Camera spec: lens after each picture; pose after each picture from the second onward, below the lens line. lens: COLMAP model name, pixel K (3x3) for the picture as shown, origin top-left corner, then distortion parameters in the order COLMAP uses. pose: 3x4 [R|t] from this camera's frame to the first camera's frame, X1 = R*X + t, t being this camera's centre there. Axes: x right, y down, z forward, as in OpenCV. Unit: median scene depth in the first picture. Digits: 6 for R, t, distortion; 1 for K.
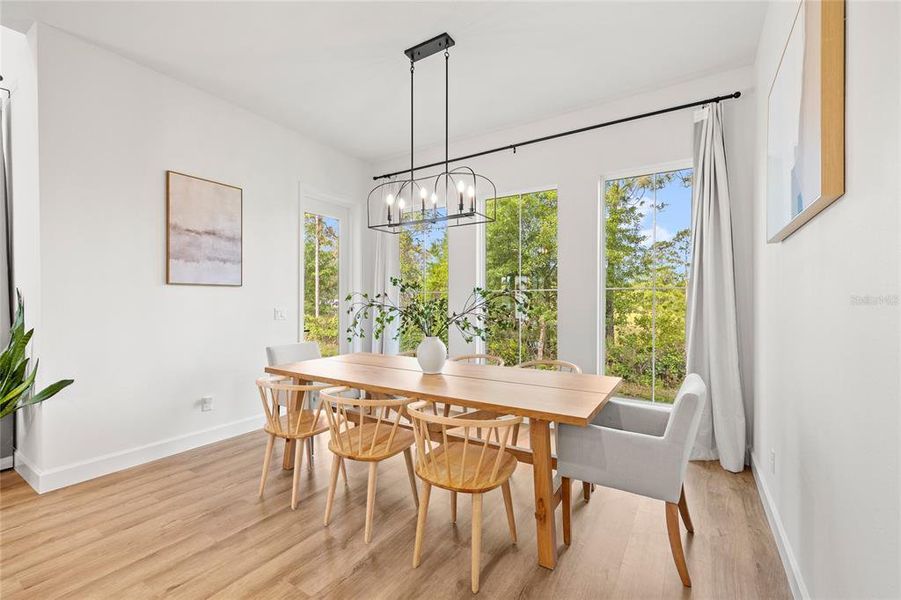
lens RADIAL K [[391.2, 0, 451.1], [0, 391.2, 301.7], [0, 0, 1]] dist [-0.016789, -0.000692]
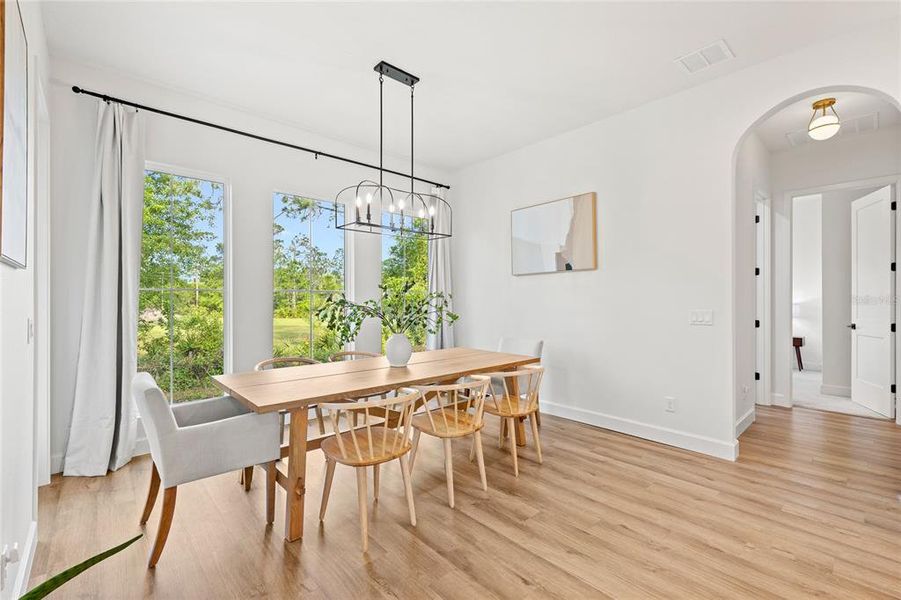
lens RADIAL K [[391.2, 0, 450.2], [0, 391.2, 298.8], [0, 0, 1]] dist [-0.016789, -0.000692]
pose [[0.246719, 0.008214, 0.969052, -1.071875], [-0.000051, 0.999964, -0.008463, 0.000230], [-0.969087, 0.002038, 0.246711, 0.567257]]
